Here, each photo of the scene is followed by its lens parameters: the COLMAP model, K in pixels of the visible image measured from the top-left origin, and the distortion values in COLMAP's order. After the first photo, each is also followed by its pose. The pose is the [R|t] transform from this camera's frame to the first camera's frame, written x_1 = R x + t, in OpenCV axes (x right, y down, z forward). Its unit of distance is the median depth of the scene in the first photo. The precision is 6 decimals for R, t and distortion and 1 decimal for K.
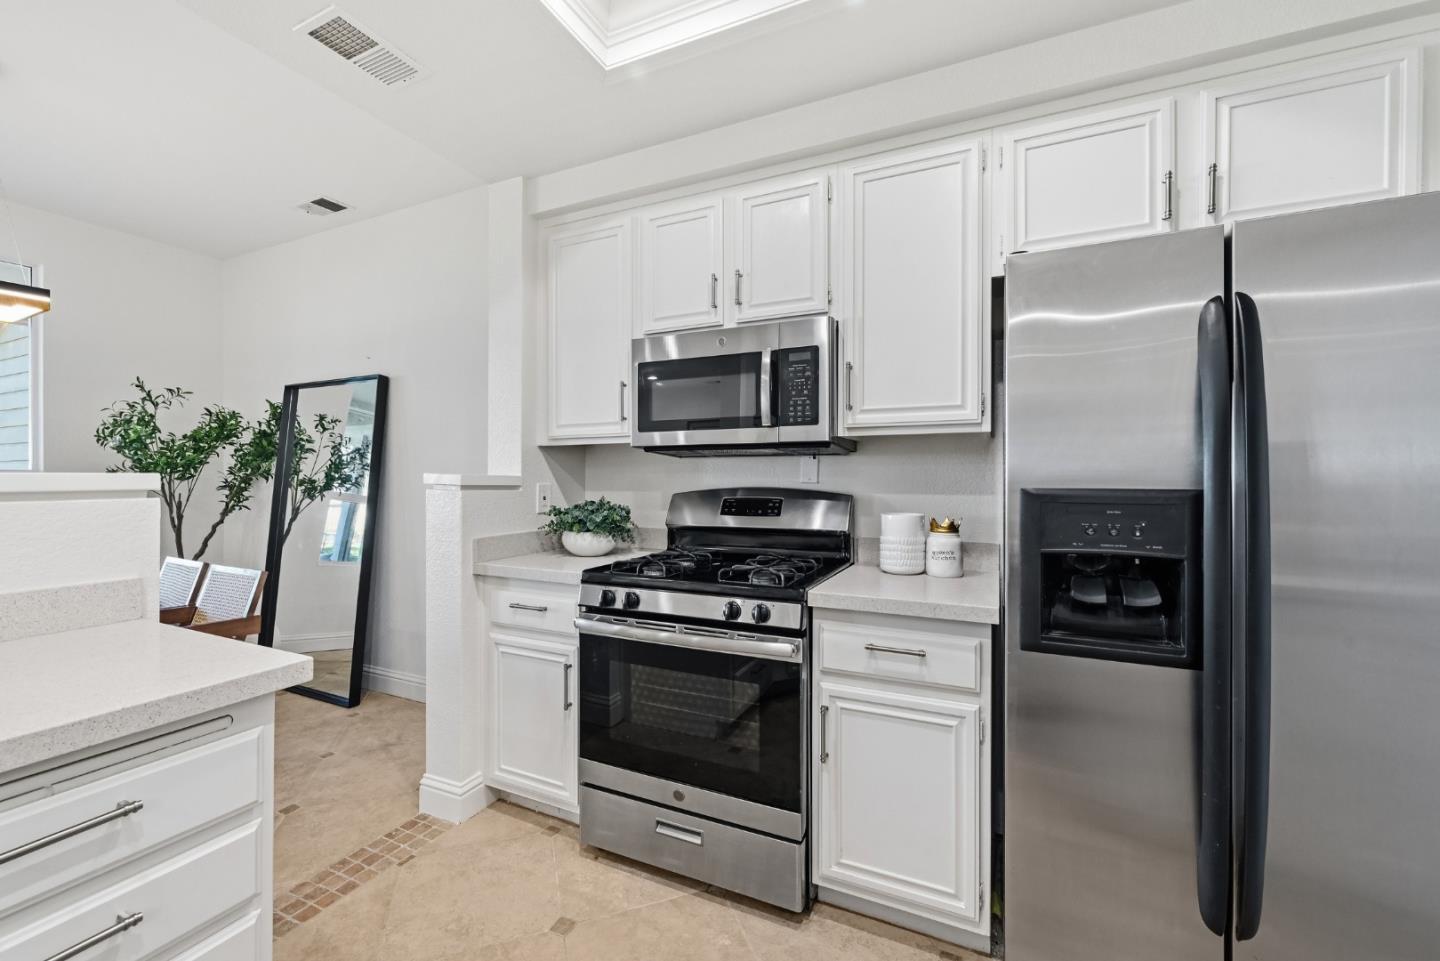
lens RADIAL K [[603.3, 0, 714.8], [0, 603.3, 481.7], [0, 0, 1]] dist [0.001506, 0.000247]
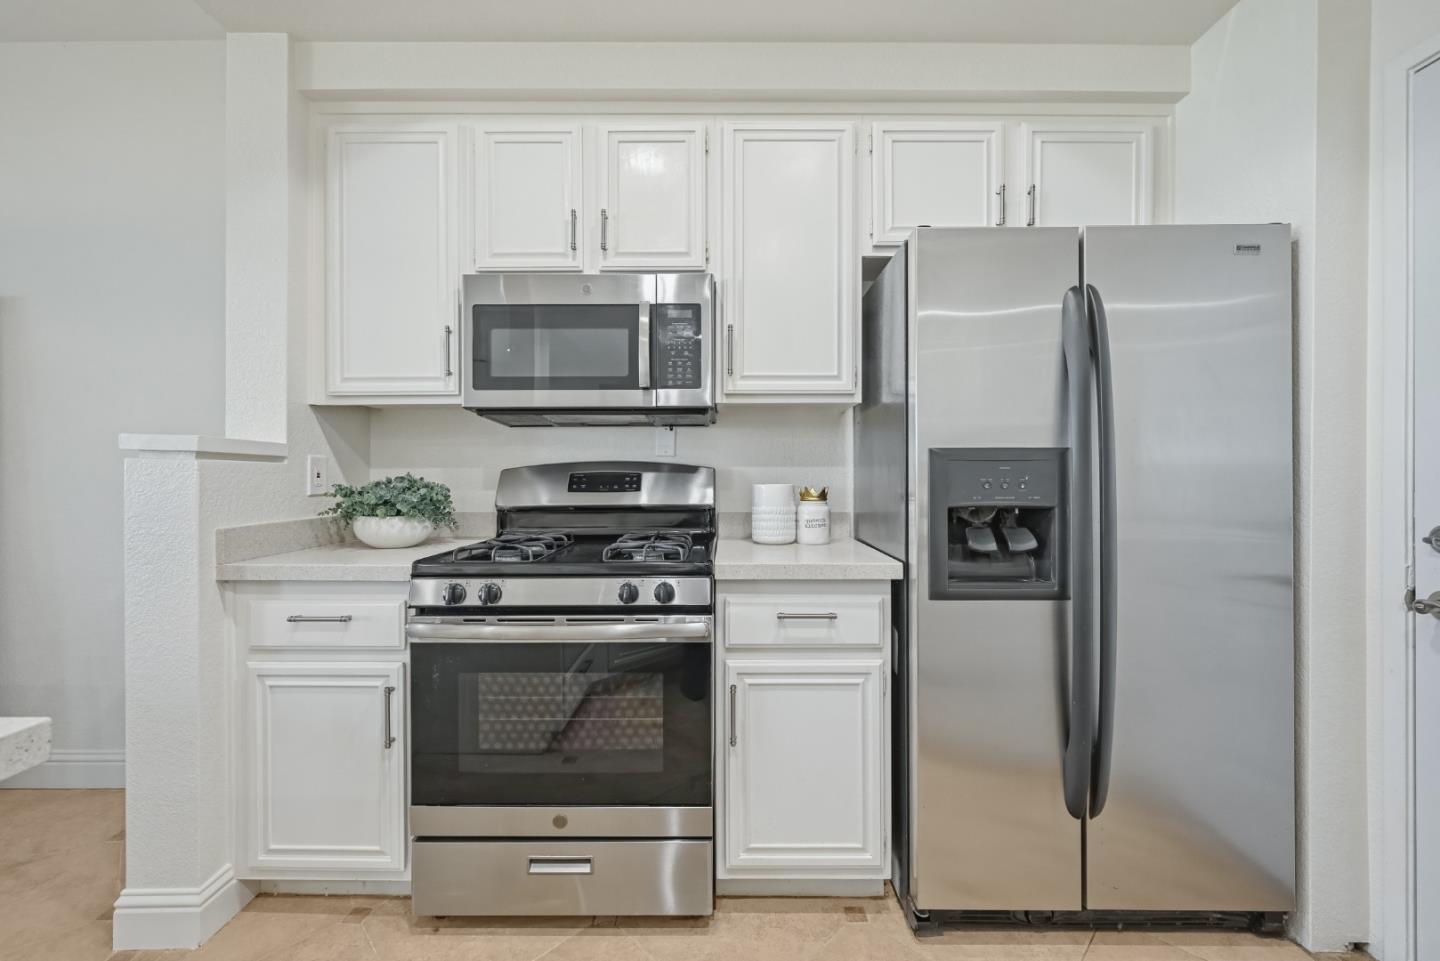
lens RADIAL K [[617.9, 0, 789.9], [0, 617.9, 465.4], [0, 0, 1]] dist [-0.000665, 0.000280]
pose [[0.901591, -0.004582, 0.432565, -0.124551], [0.005742, 0.999983, -0.001375, 0.028043], [-0.432551, 0.003723, 0.901602, 0.082562]]
